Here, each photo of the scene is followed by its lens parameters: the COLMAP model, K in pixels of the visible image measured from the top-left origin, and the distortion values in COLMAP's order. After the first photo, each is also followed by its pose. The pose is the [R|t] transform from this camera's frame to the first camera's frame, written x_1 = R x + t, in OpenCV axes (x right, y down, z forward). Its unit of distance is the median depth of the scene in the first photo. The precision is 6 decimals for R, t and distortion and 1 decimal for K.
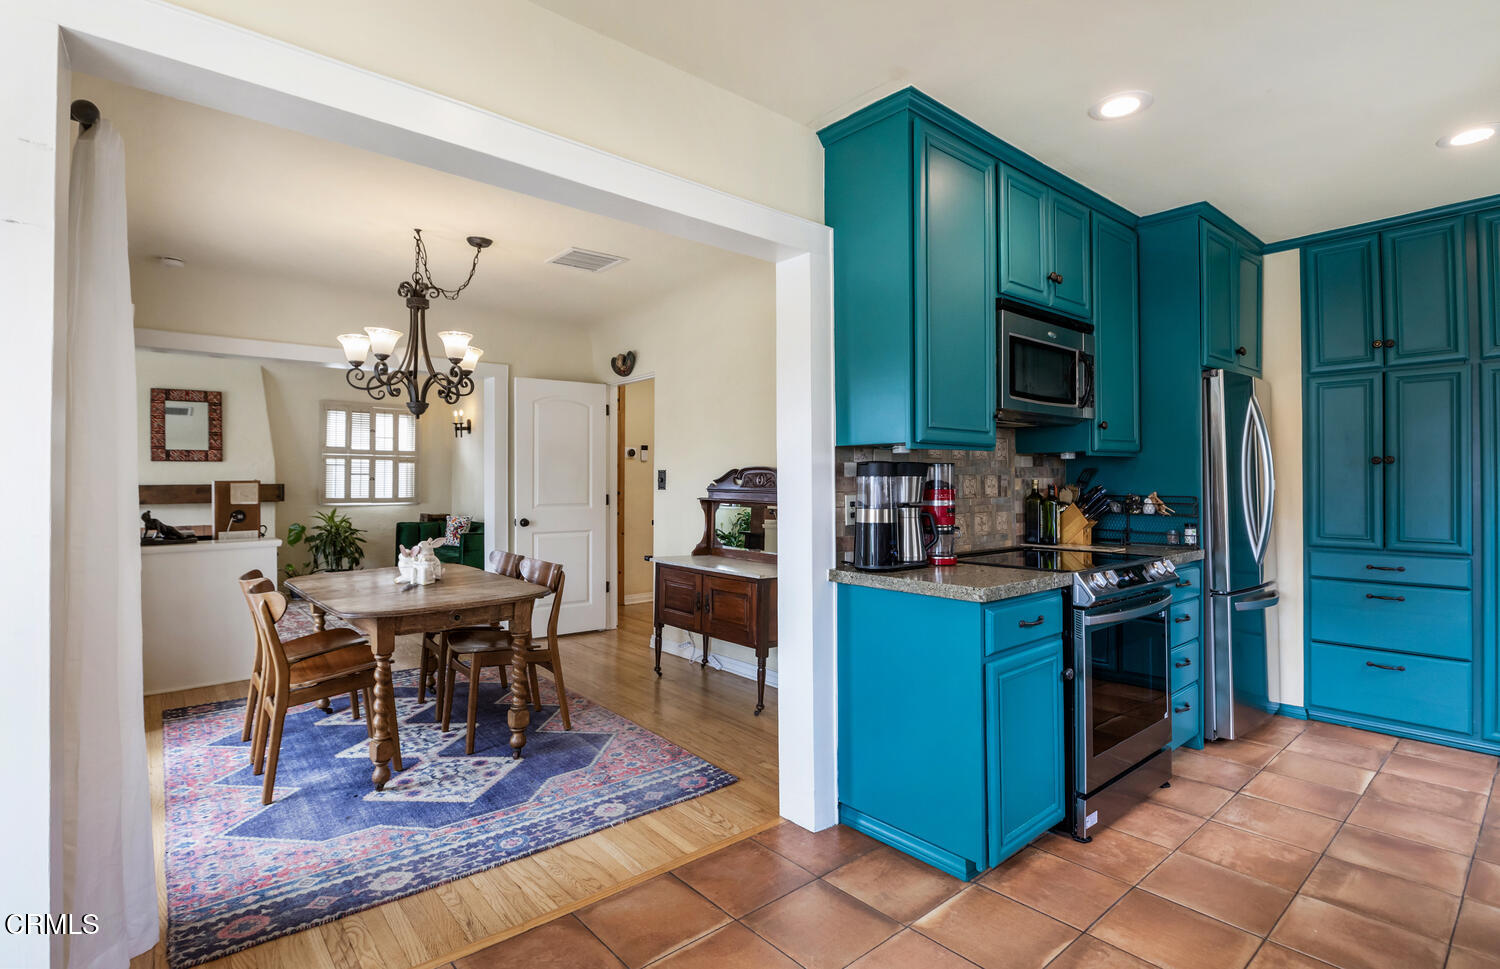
lens RADIAL K [[709.0, 0, 734.9], [0, 709.0, 471.2], [0, 0, 1]] dist [-0.002833, -0.003520]
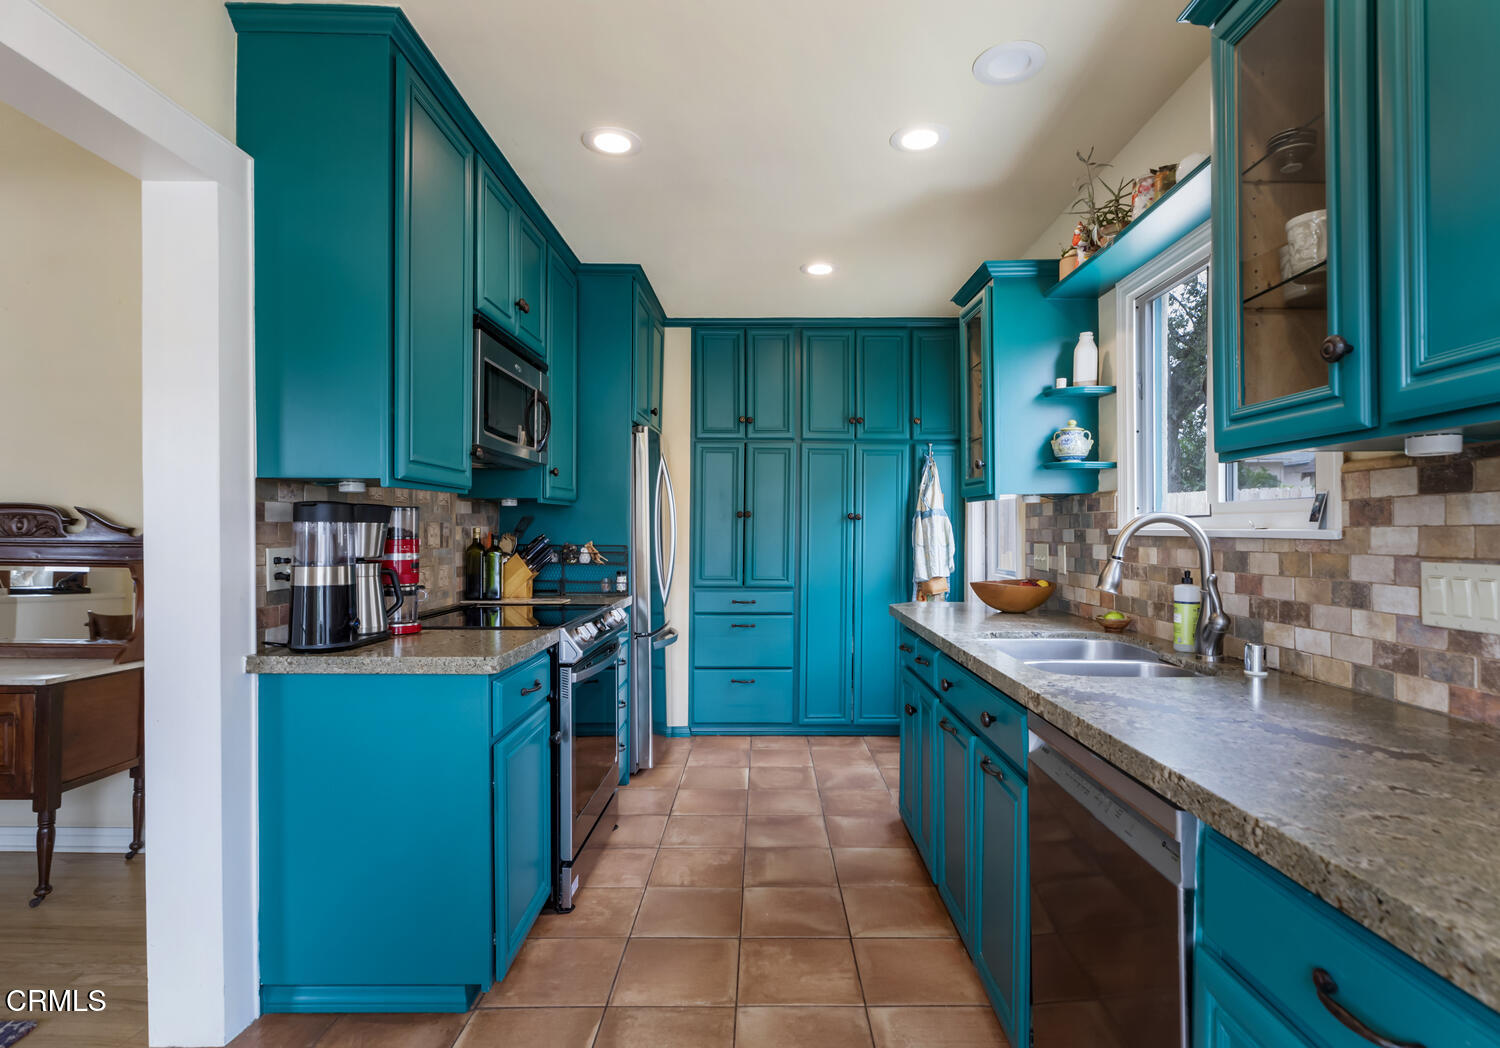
lens RADIAL K [[771.9, 0, 751.1], [0, 771.9, 536.0], [0, 0, 1]] dist [-0.002262, 0.001867]
pose [[0.642585, -0.000578, 0.766214, -0.122894], [-0.016542, 0.999756, 0.014627, 0.002672], [-0.766036, -0.022074, 0.642418, 0.142959]]
